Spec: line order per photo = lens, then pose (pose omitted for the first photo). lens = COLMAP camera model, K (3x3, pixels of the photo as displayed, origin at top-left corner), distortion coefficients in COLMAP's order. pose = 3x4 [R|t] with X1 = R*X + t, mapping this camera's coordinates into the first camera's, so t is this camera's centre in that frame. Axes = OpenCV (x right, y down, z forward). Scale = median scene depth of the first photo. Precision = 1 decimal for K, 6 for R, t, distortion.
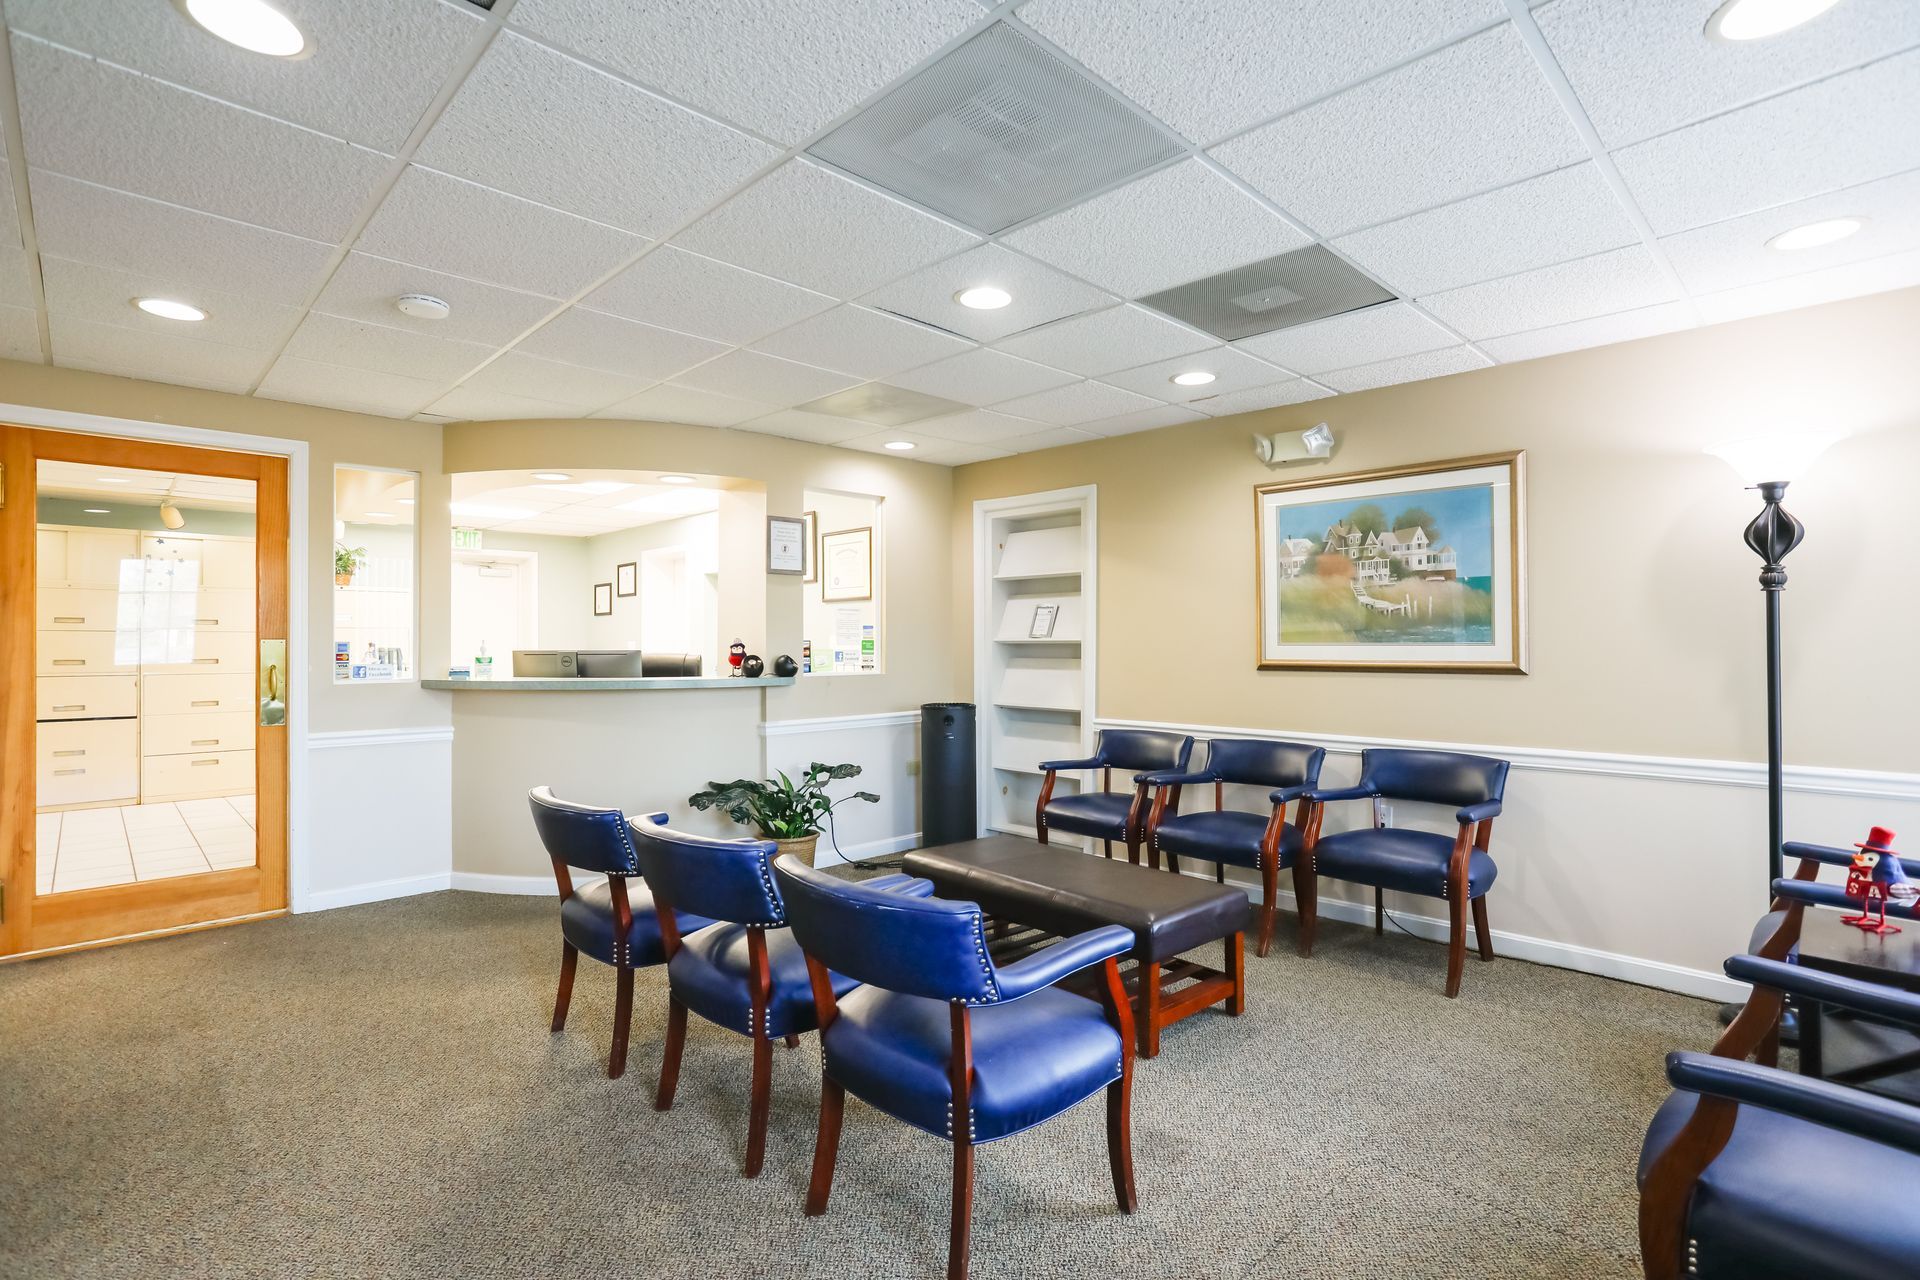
lens RADIAL K [[929.5, 0, 959.5], [0, 929.5, 645.0], [0, 0, 1]] dist [-0.044152, 0.022564]
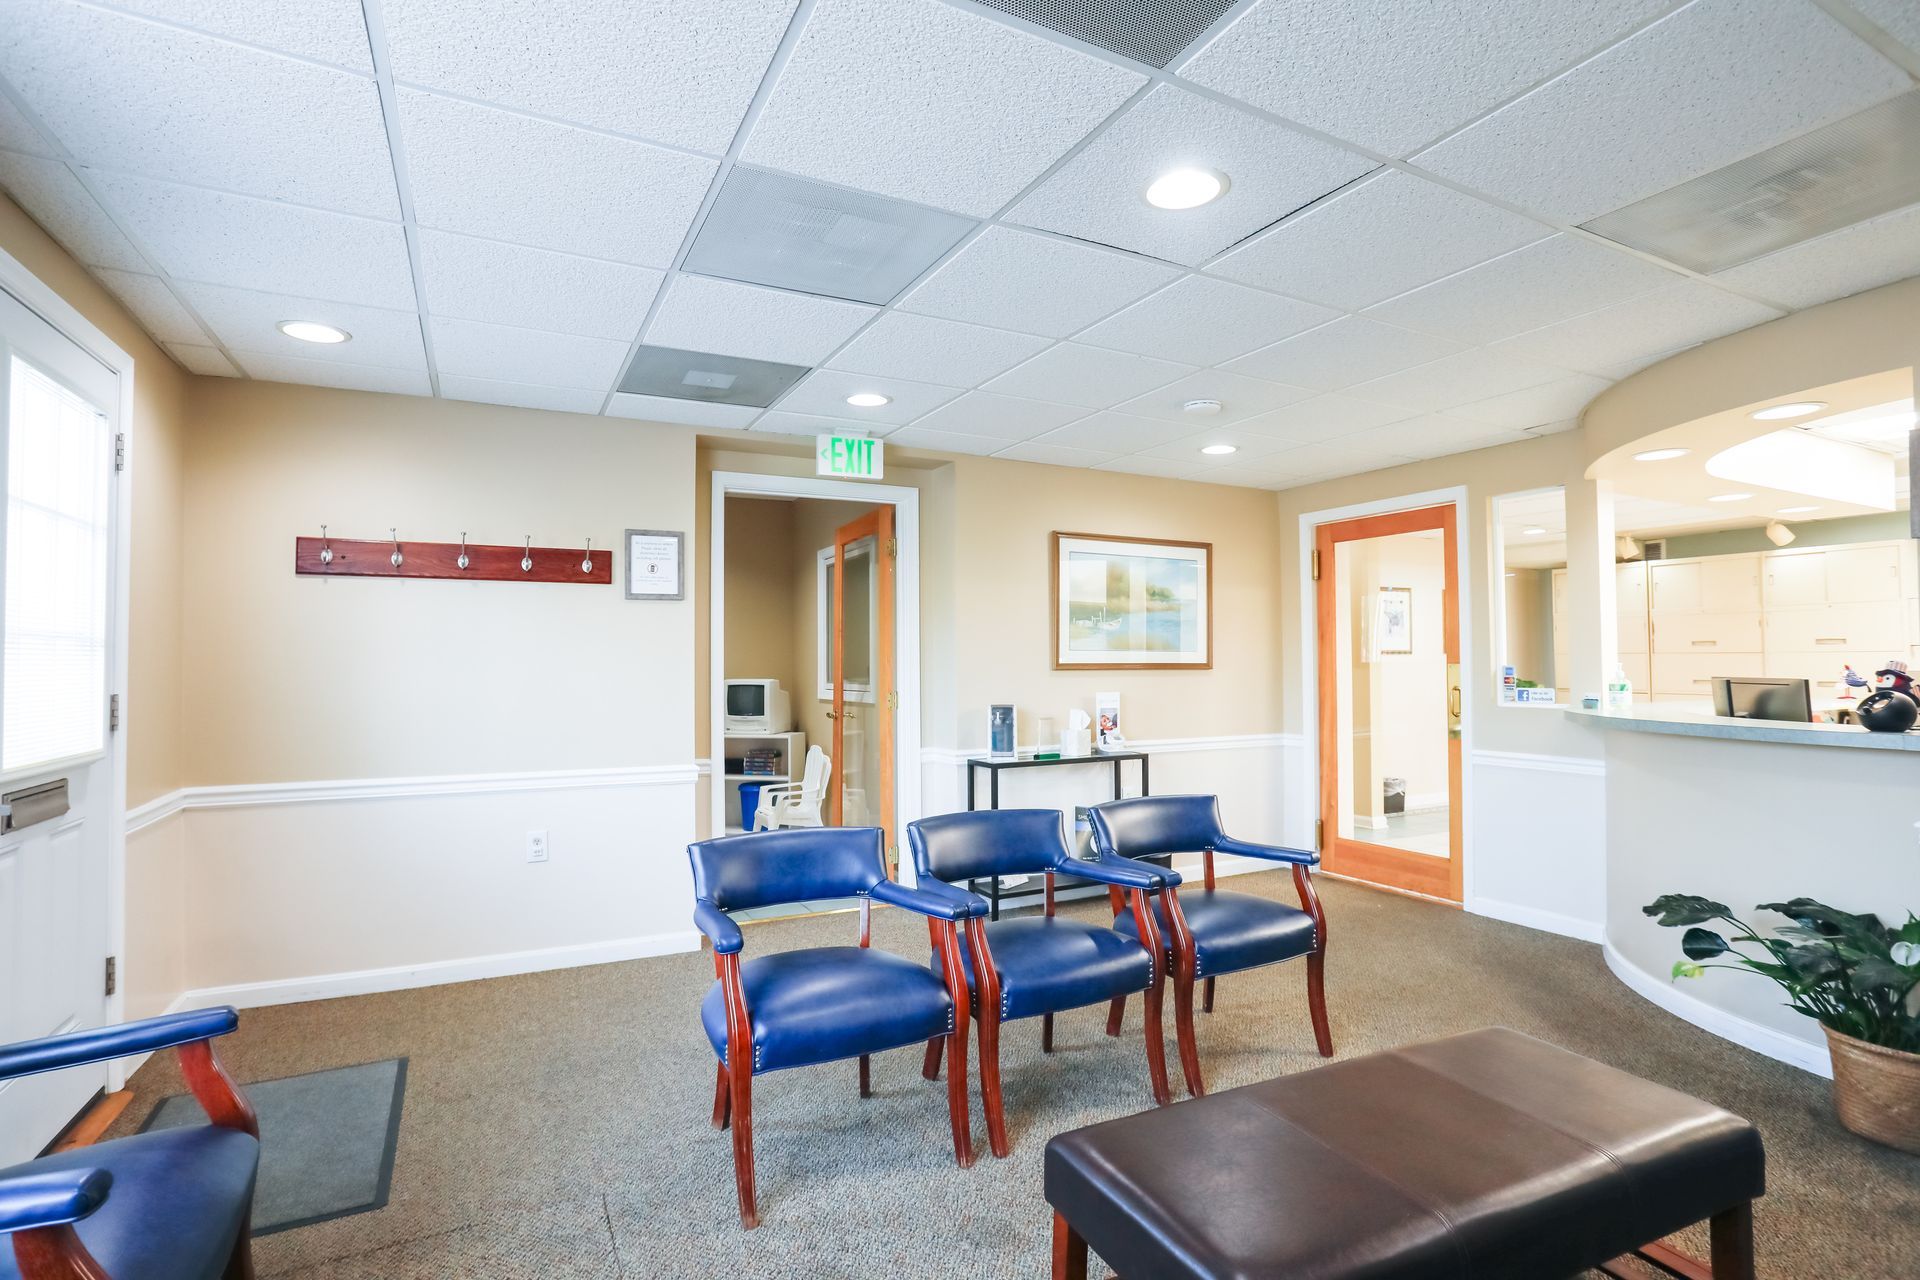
lens RADIAL K [[929.5, 0, 953.8], [0, 929.5, 641.7], [0, 0, 1]] dist [-0.044152, 0.022564]
pose [[-0.285455, -0.022905, -0.958118, 0.507684], [0.002413, 0.999694, -0.024618, -0.006731], [0.958389, -0.009339, -0.285312, 0.698348]]
